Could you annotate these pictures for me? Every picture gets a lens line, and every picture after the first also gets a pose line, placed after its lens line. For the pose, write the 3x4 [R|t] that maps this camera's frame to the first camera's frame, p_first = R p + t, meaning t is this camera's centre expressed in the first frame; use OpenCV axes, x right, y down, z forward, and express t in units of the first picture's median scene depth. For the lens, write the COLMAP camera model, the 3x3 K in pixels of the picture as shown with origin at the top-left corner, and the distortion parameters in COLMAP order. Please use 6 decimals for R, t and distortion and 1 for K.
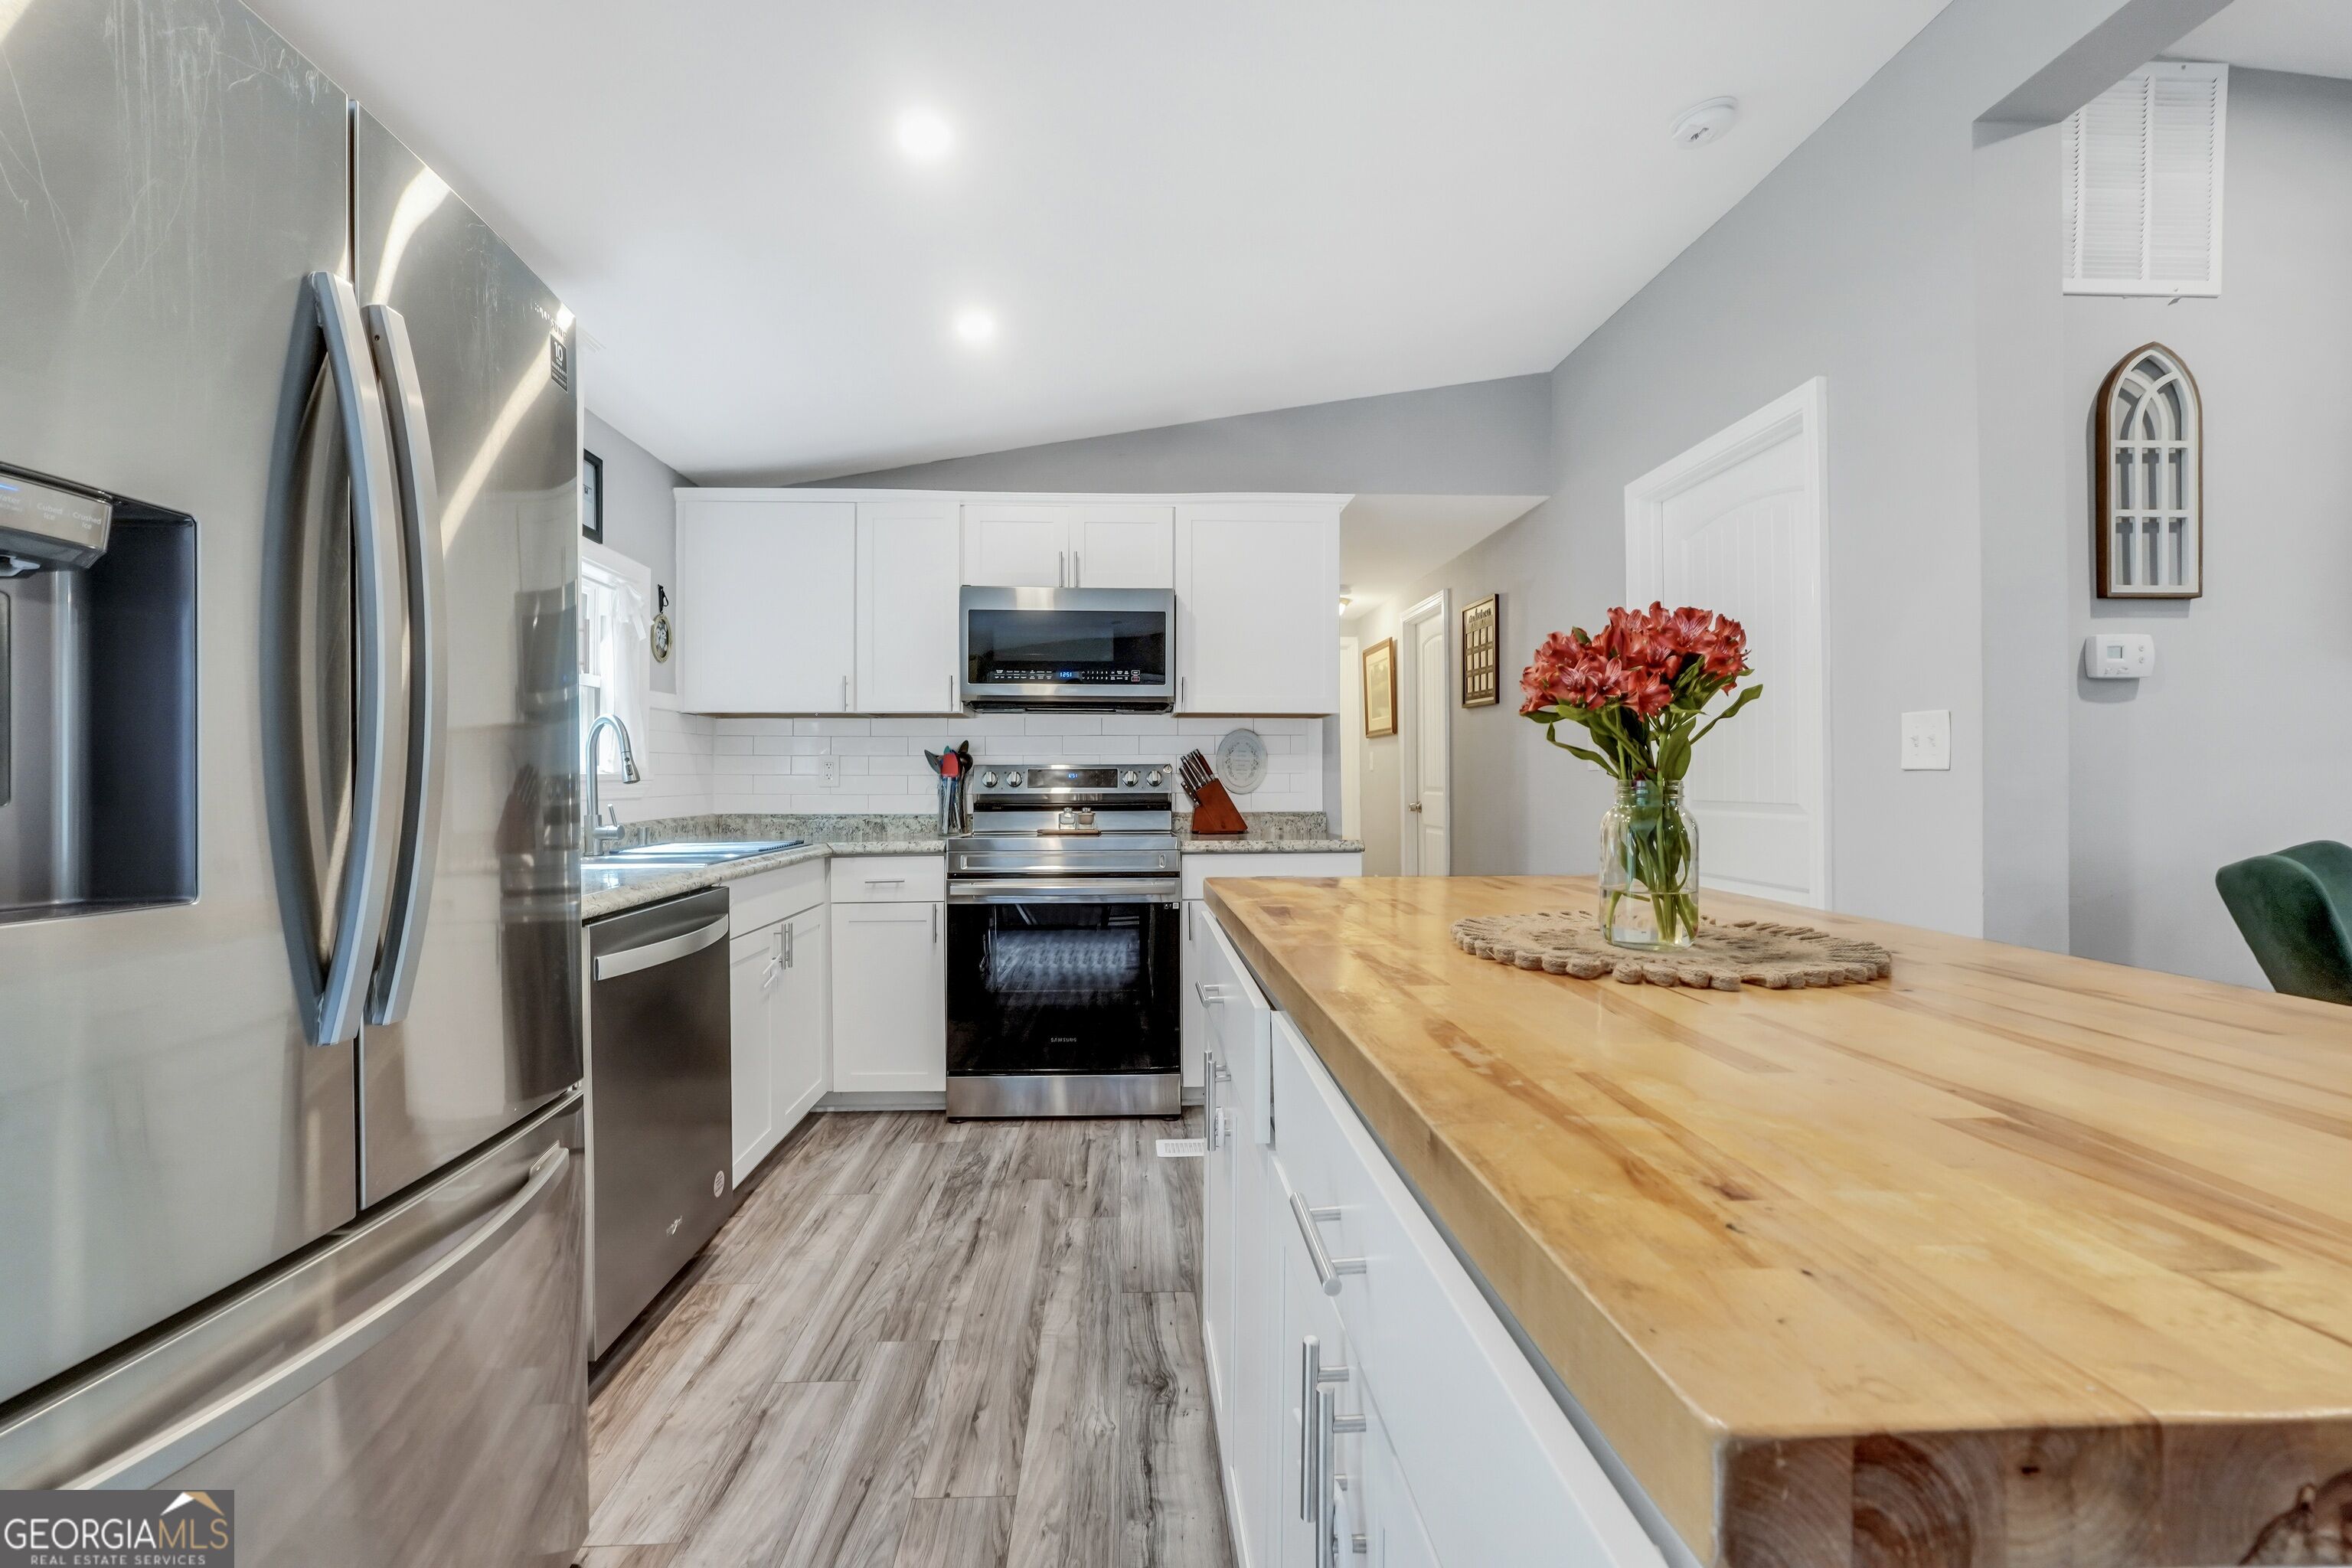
lens RADIAL K [[999.5, 0, 1146.3], [0, 999.5, 778.1], [0, 0, 1]] dist [-0.017747, 0.006548]
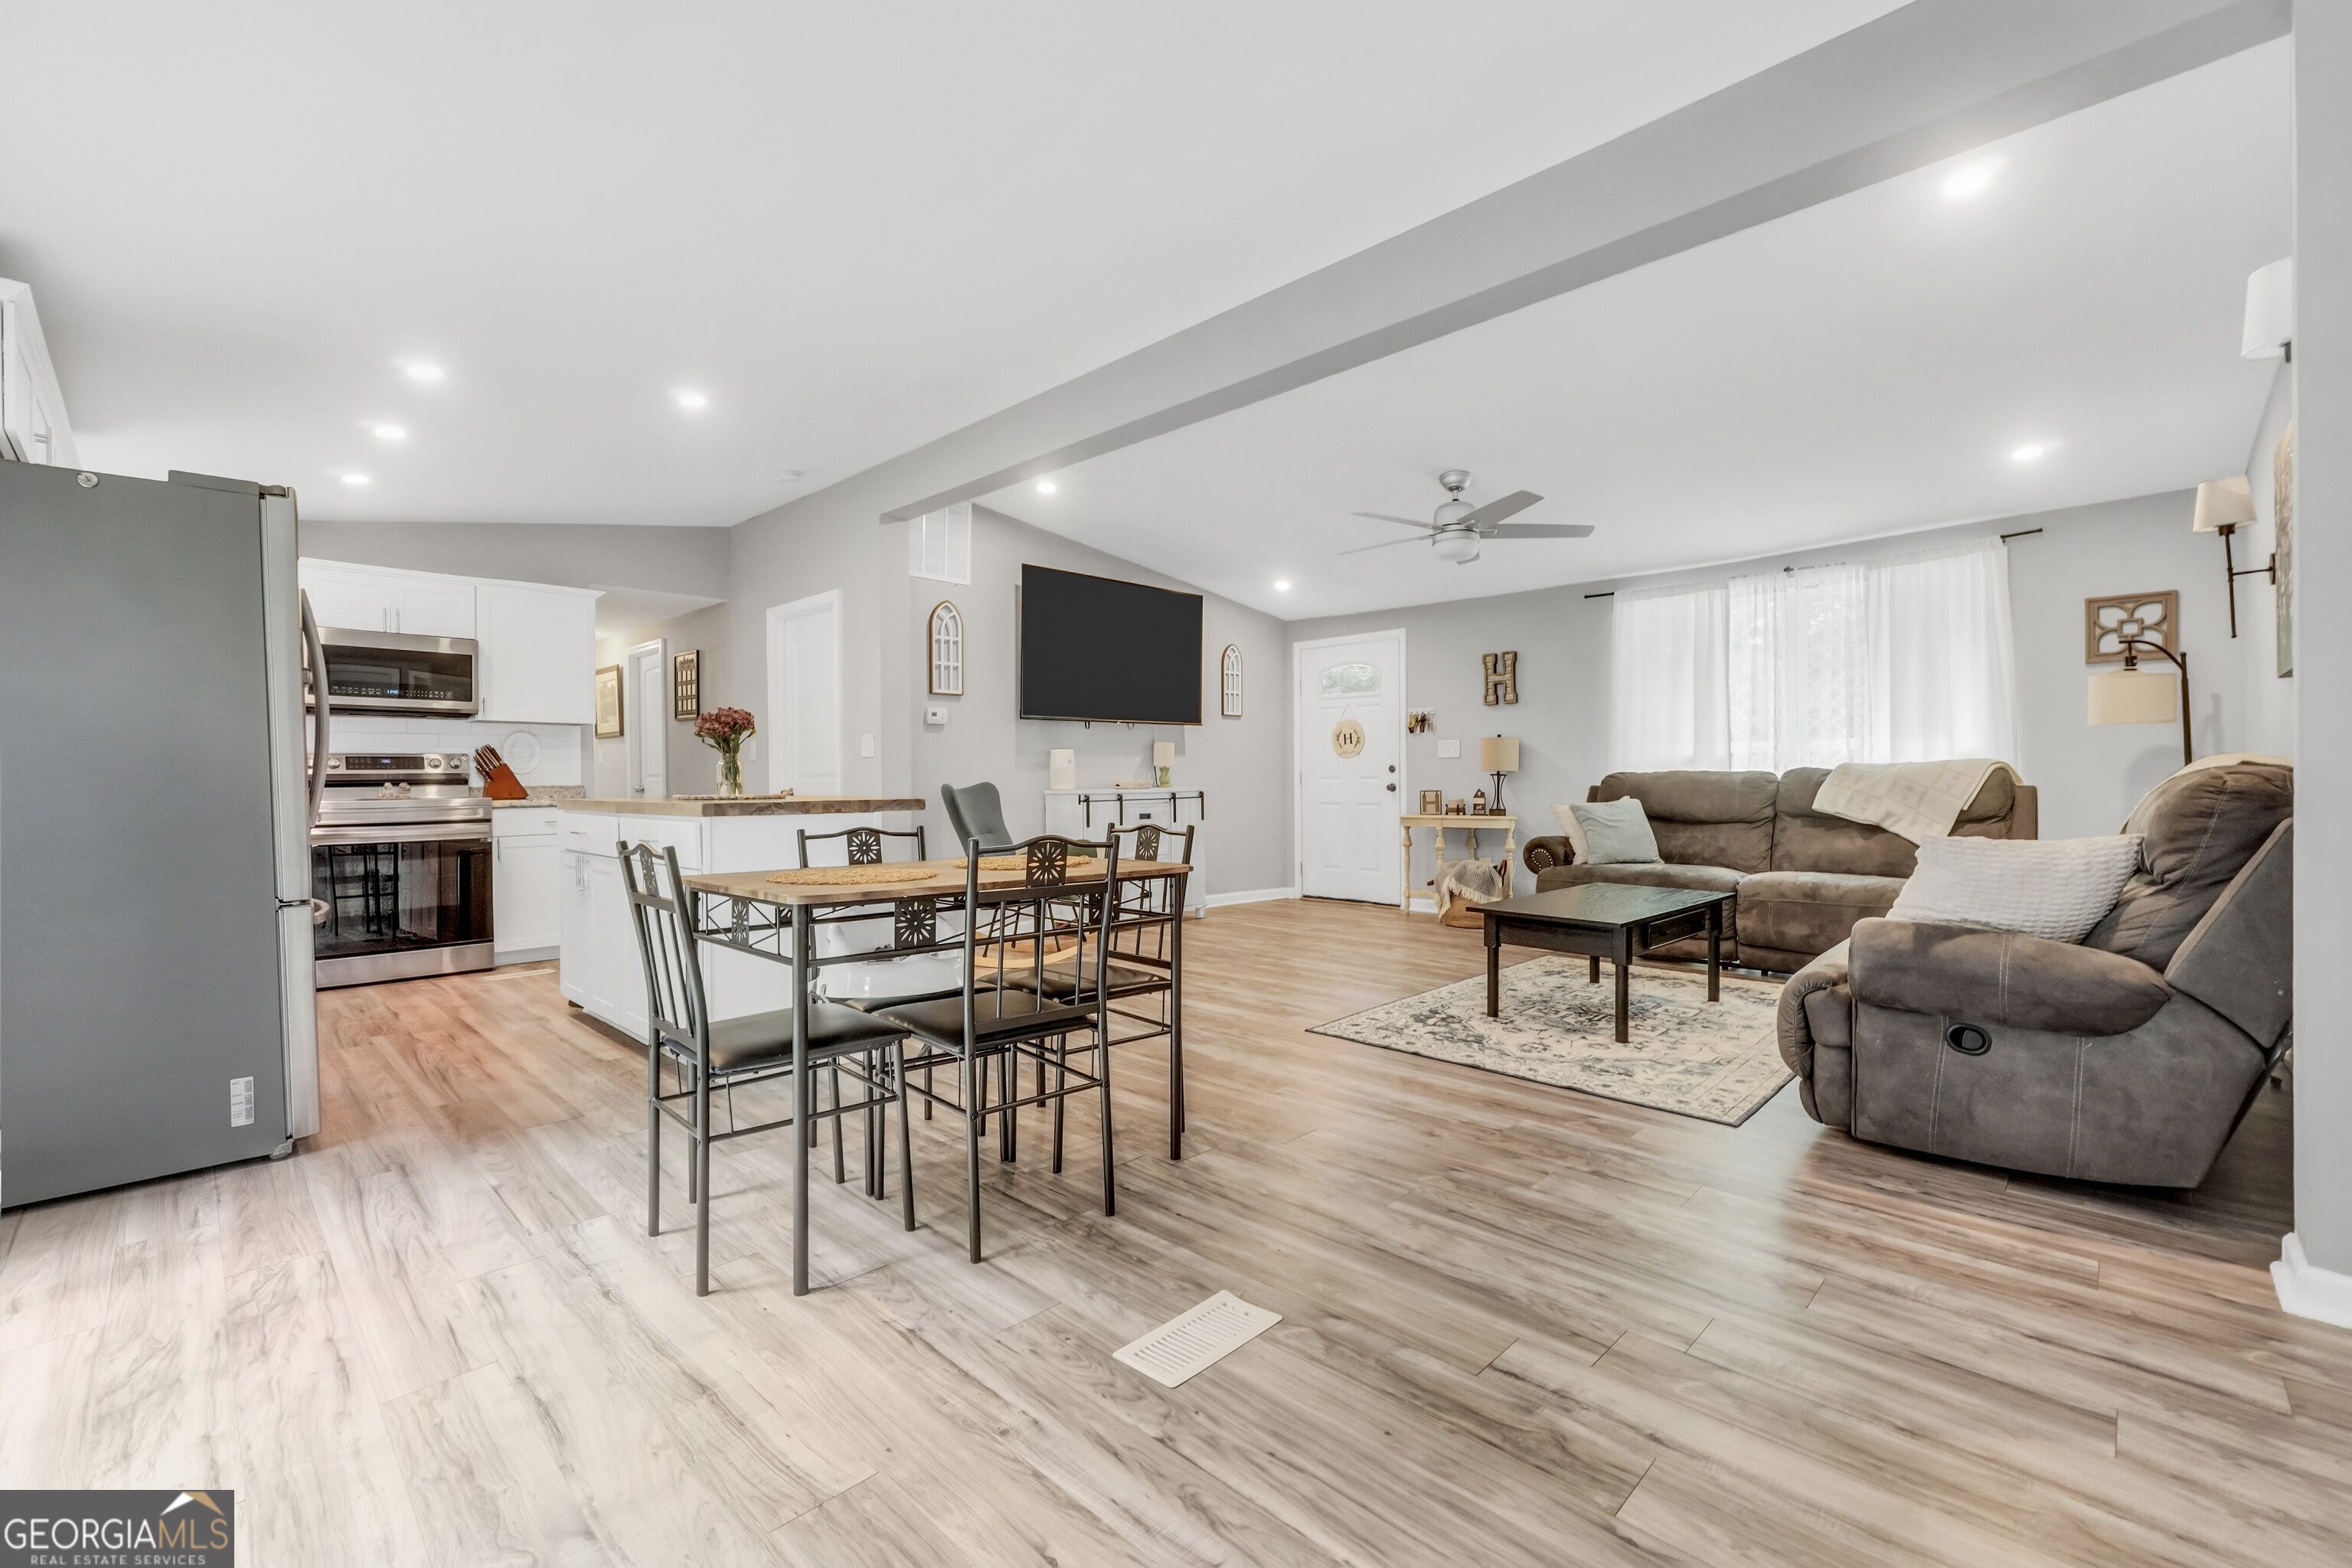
lens RADIAL K [[999.5, 0, 1159.0], [0, 999.5, 784.2], [0, 0, 1]] dist [-0.017747, 0.006548]
pose [[0.724365, -0.005855, 0.689392, -0.269861], [0.004410, 0.999983, 0.003859, 0.032543], [-0.689403, 0.000245, 0.724378, -0.838187]]
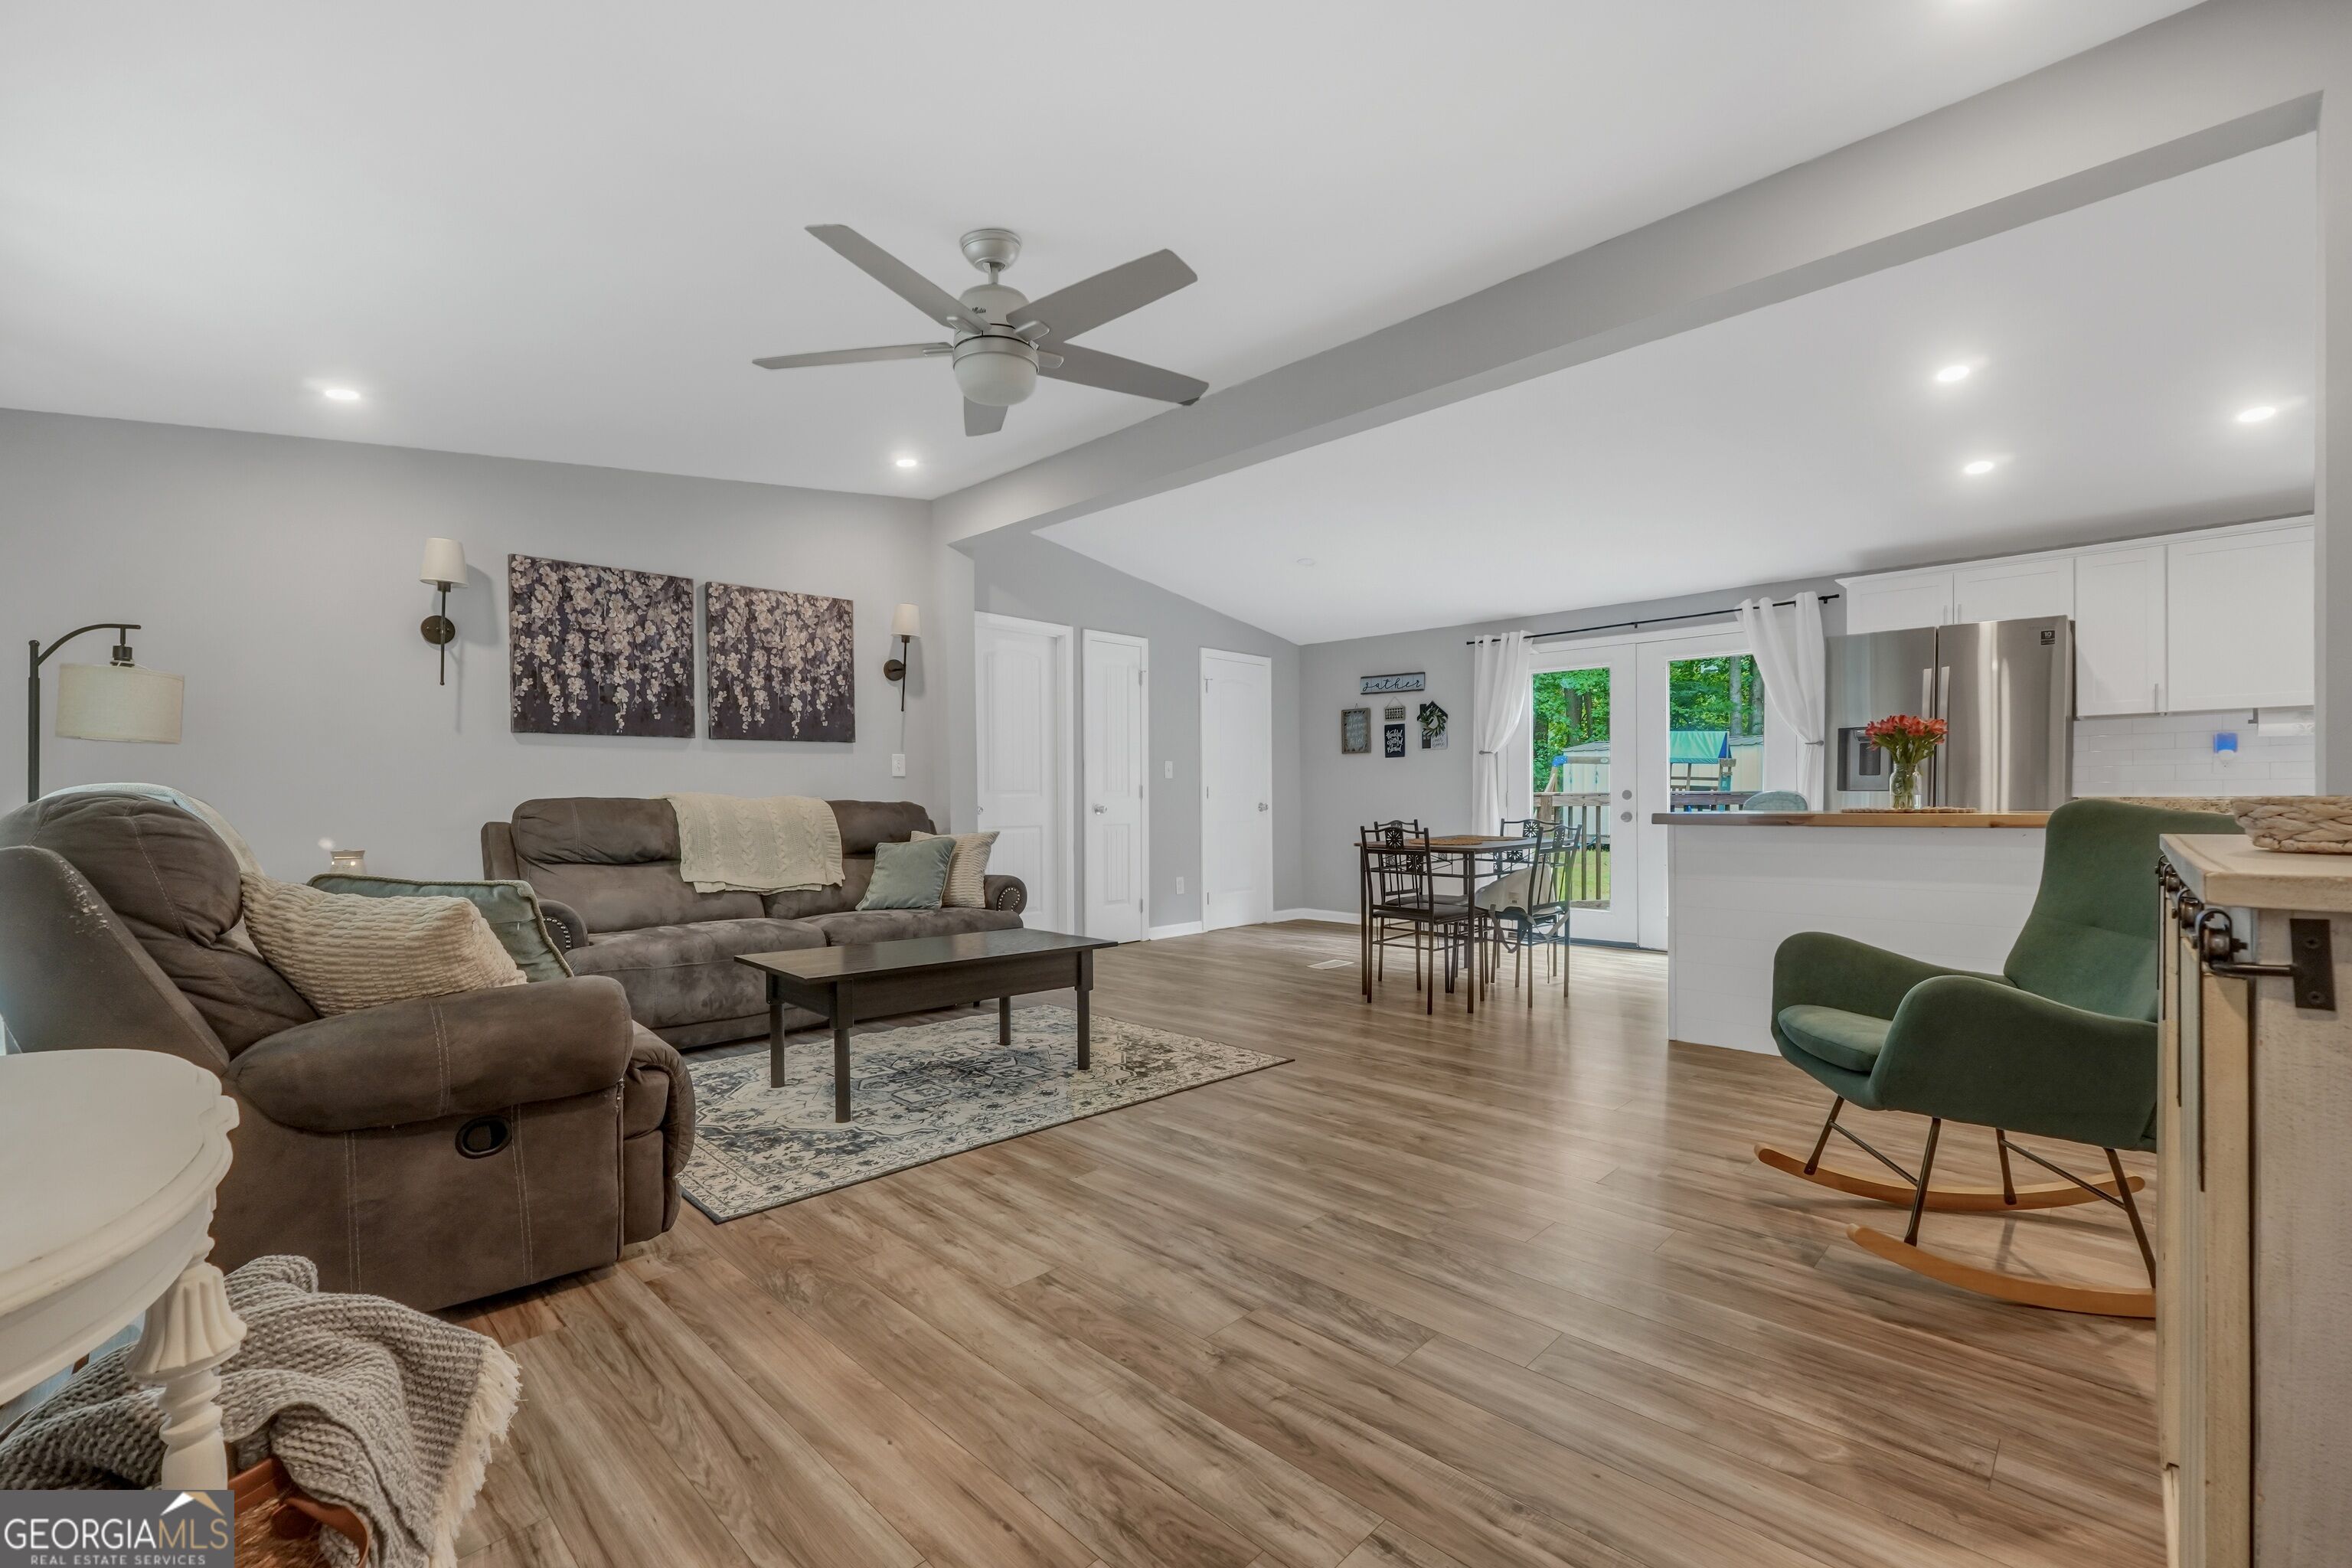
lens RADIAL K [[999.5, 0, 1152.6], [0, 999.5, 808.0], [0, 0, 1]] dist [-0.017747, 0.006548]
pose [[-0.731810, 0.013751, -0.681370, 1.443450], [0.011138, 0.999904, 0.008217, 0.029770], [0.681418, -0.001576, -0.731893, 0.529397]]
